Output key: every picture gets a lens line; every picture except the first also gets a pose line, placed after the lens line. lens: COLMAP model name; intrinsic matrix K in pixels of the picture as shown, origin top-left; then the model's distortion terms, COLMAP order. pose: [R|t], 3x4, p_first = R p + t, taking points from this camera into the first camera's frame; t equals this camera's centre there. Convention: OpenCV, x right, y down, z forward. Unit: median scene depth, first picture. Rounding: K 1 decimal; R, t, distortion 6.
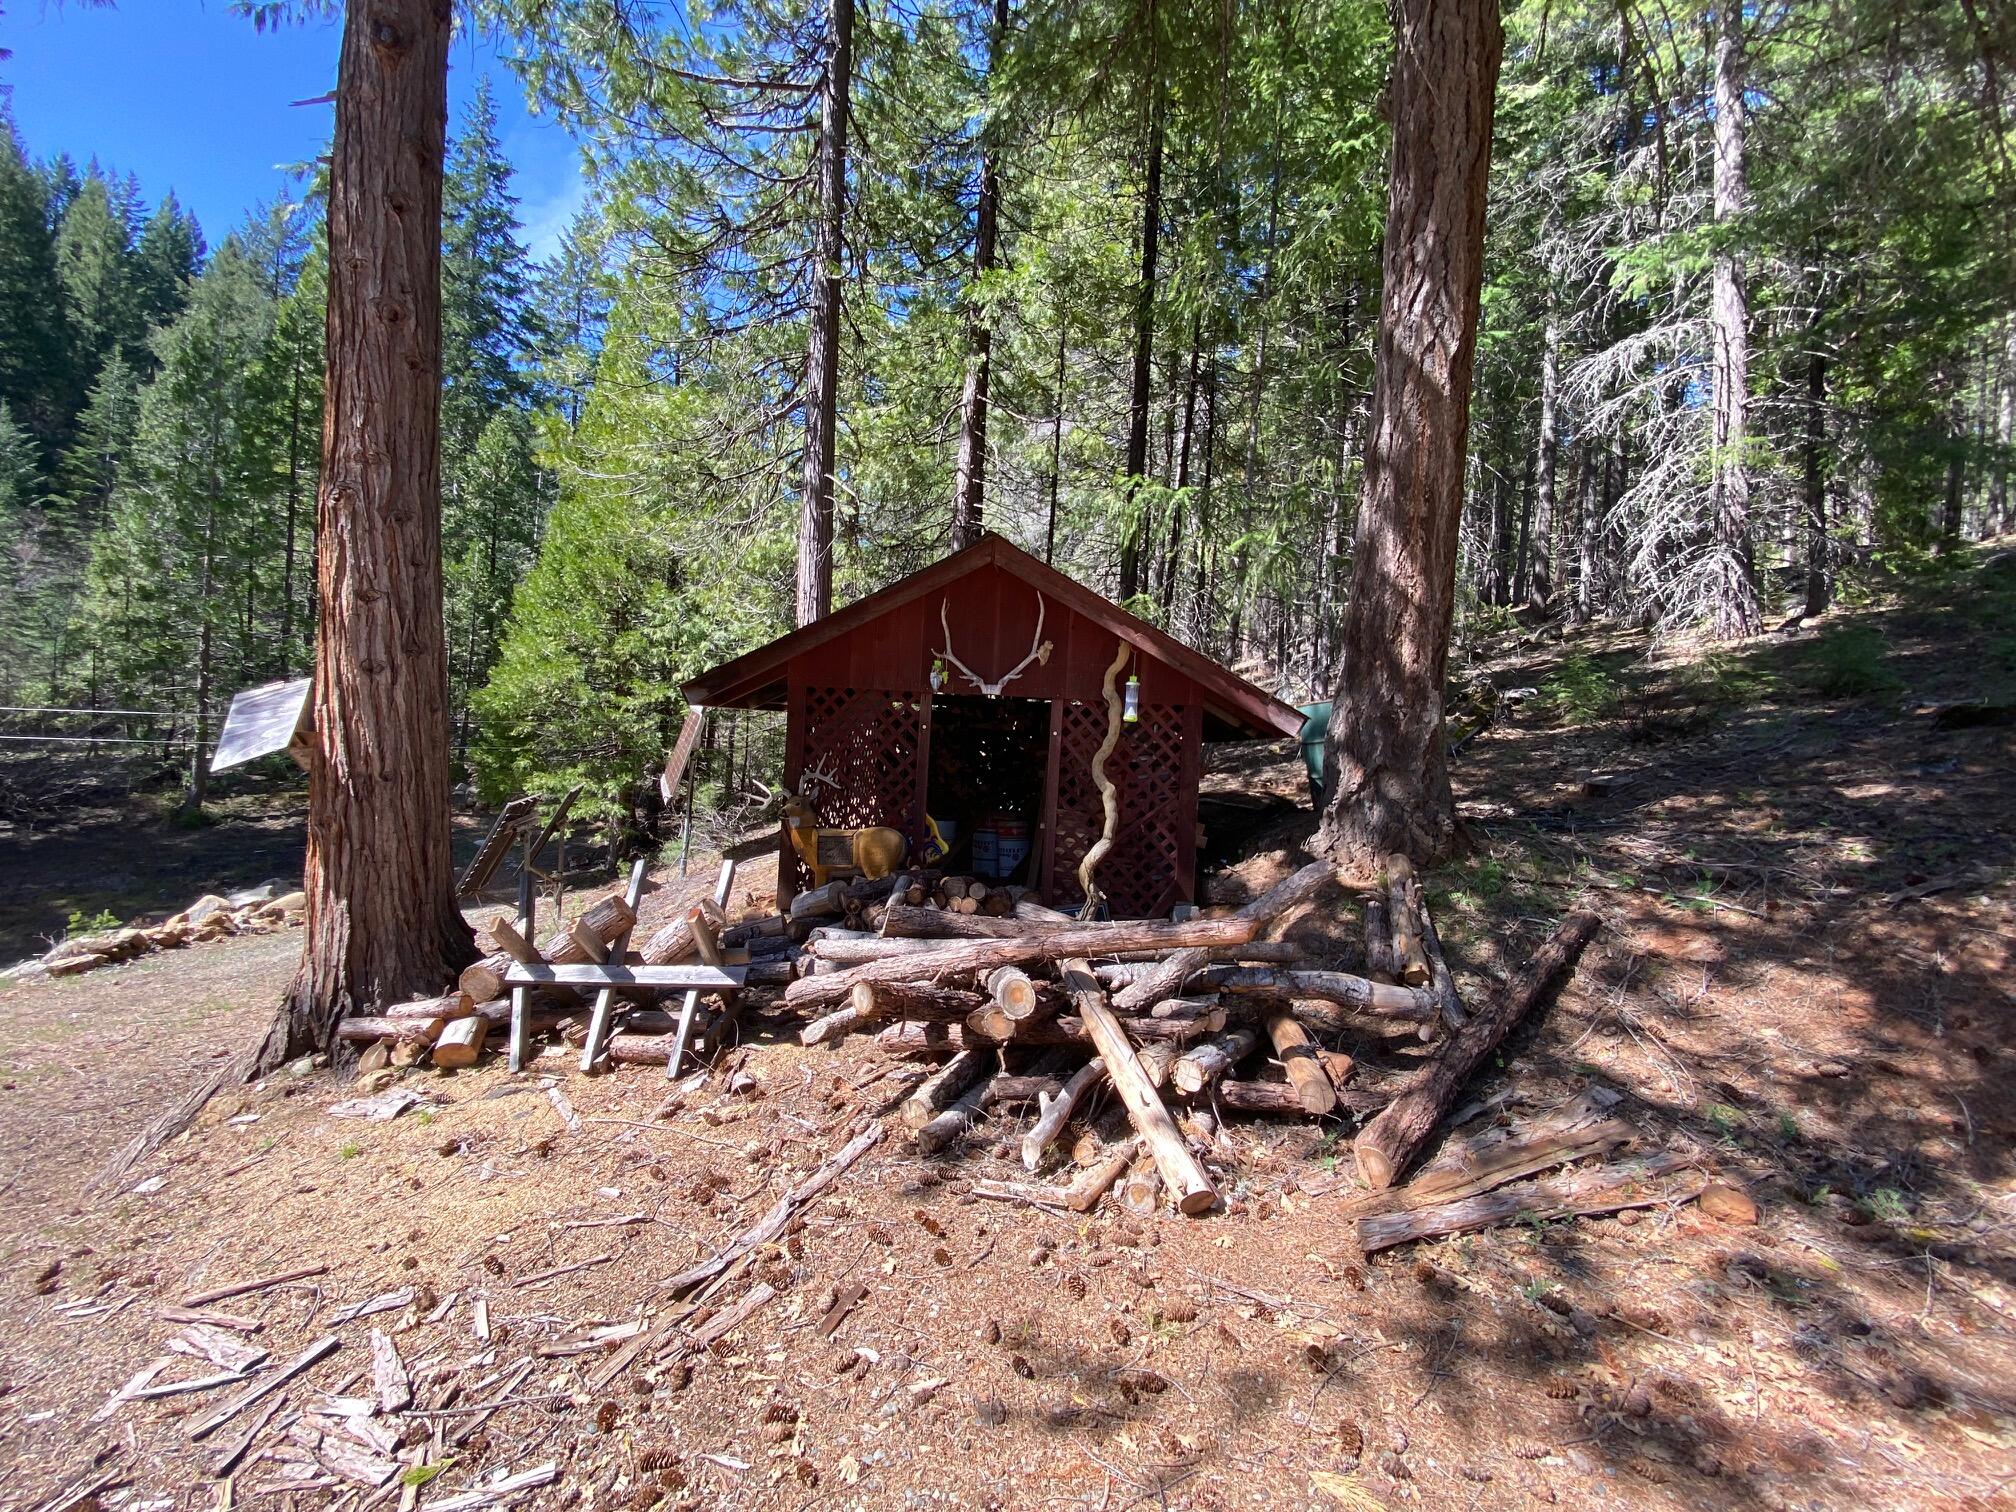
lens RADIAL K [[825.8, 0, 1013.5], [0, 825.8, 750.9], [0, 0, 1]] dist [0.021433, -0.020090]
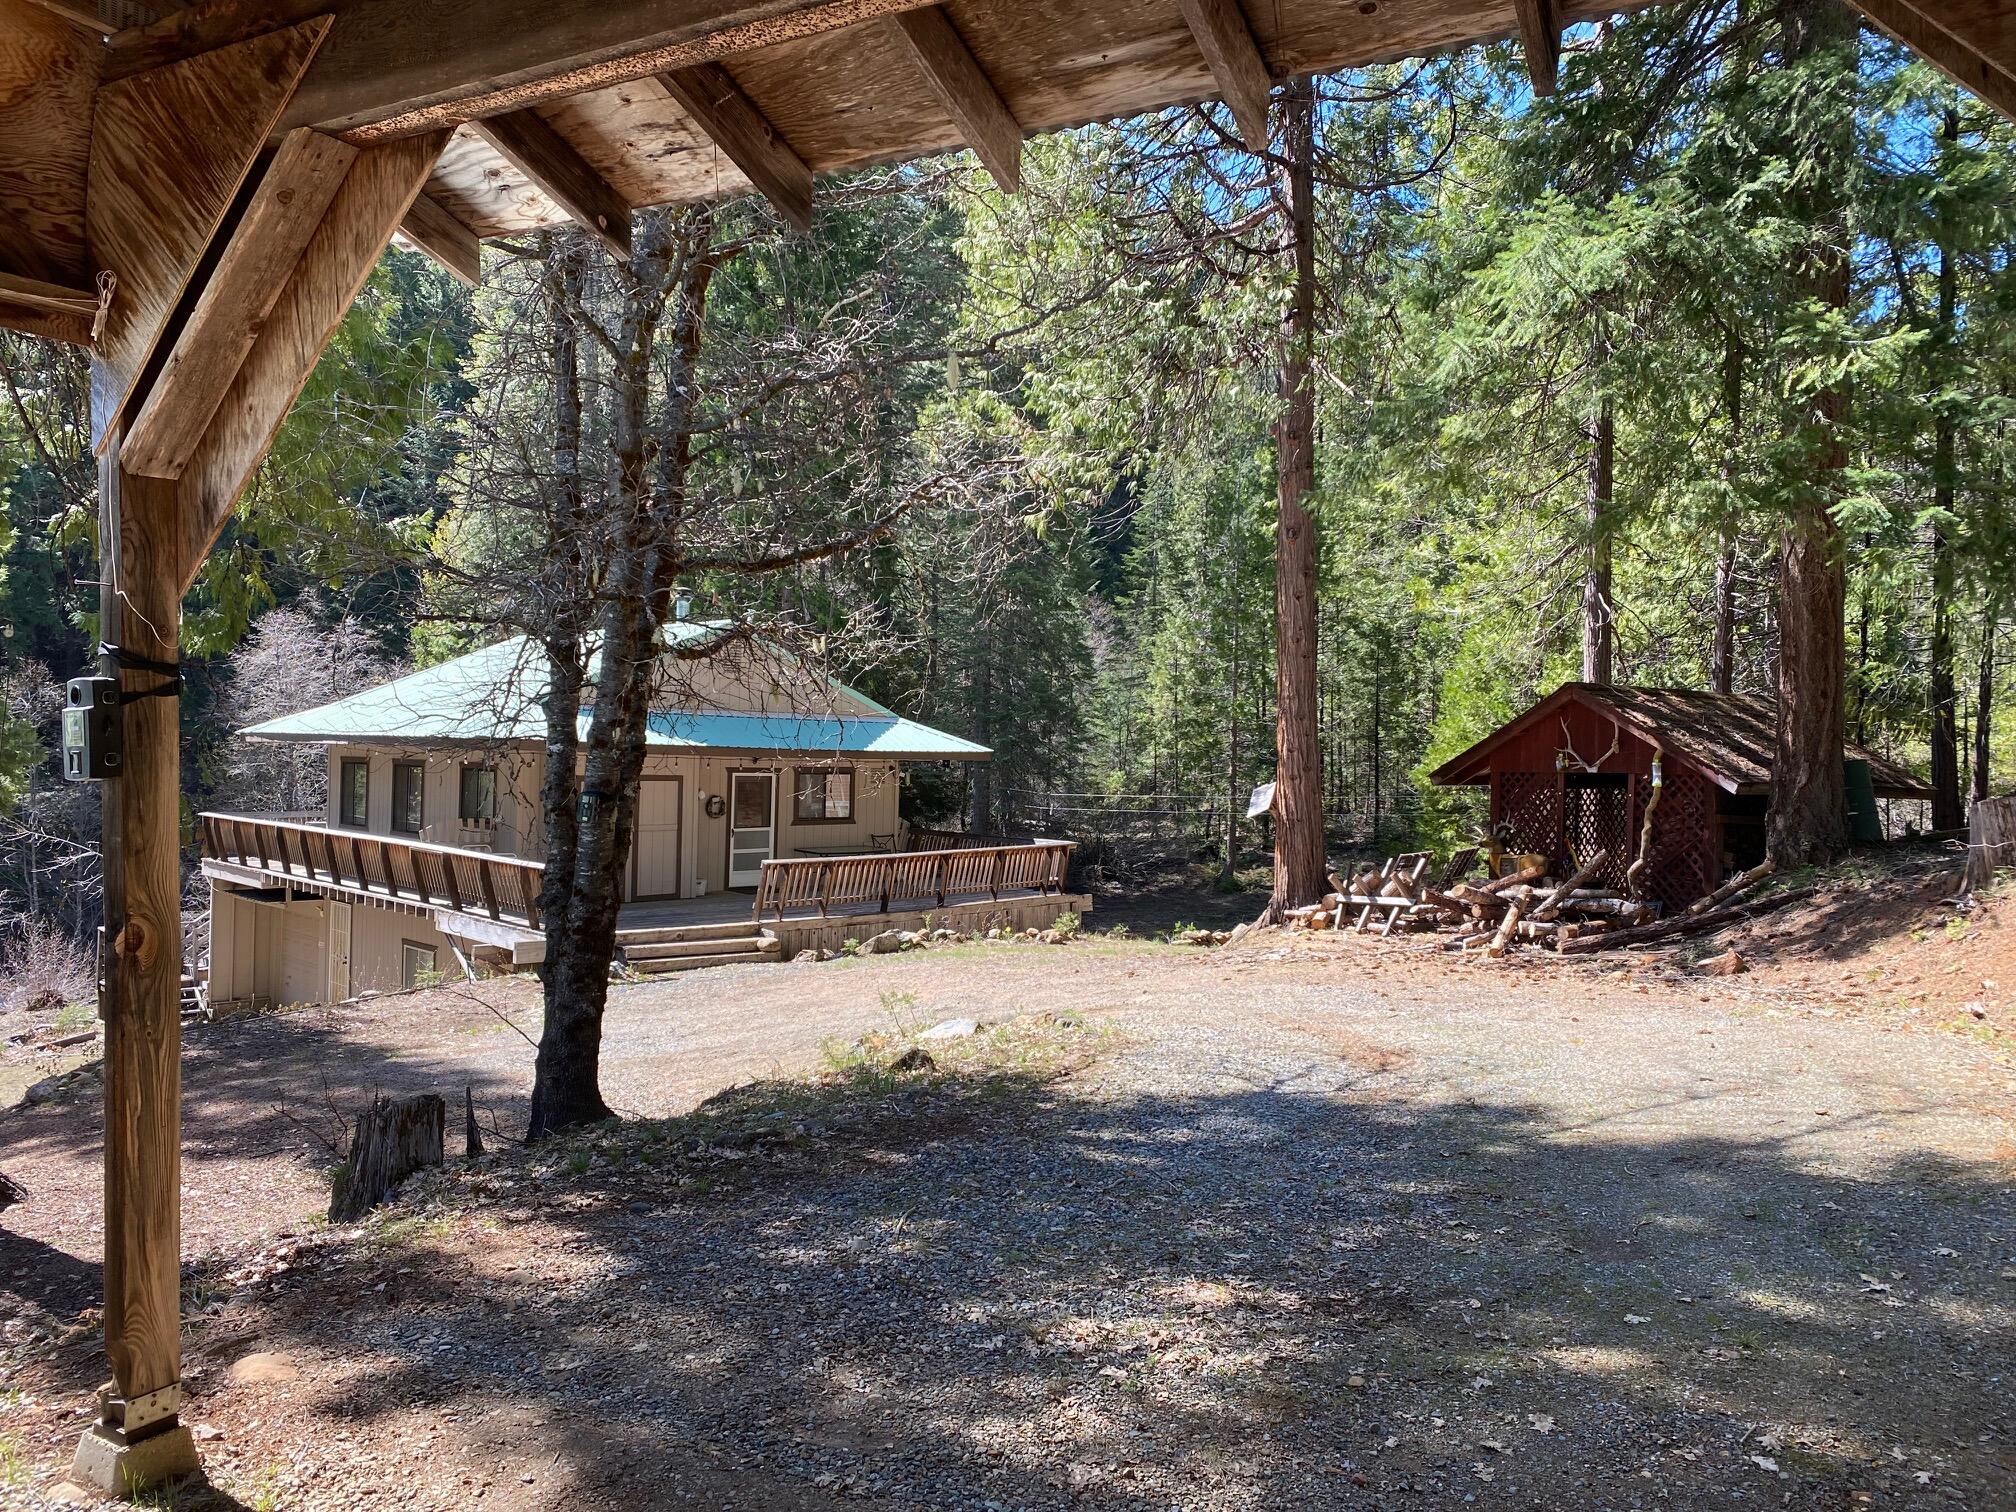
lens RADIAL K [[1552.8, 0, 1012.3], [0, 1552.8, 734.1], [0, 0, 1]] dist [0.060574, -0.006009]
pose [[0.614568, -0.058446, -0.786696, 2.451174], [0.003330, 0.997435, -0.071501, 0.106599], [0.788857, 0.041323, 0.613186, -2.603774]]
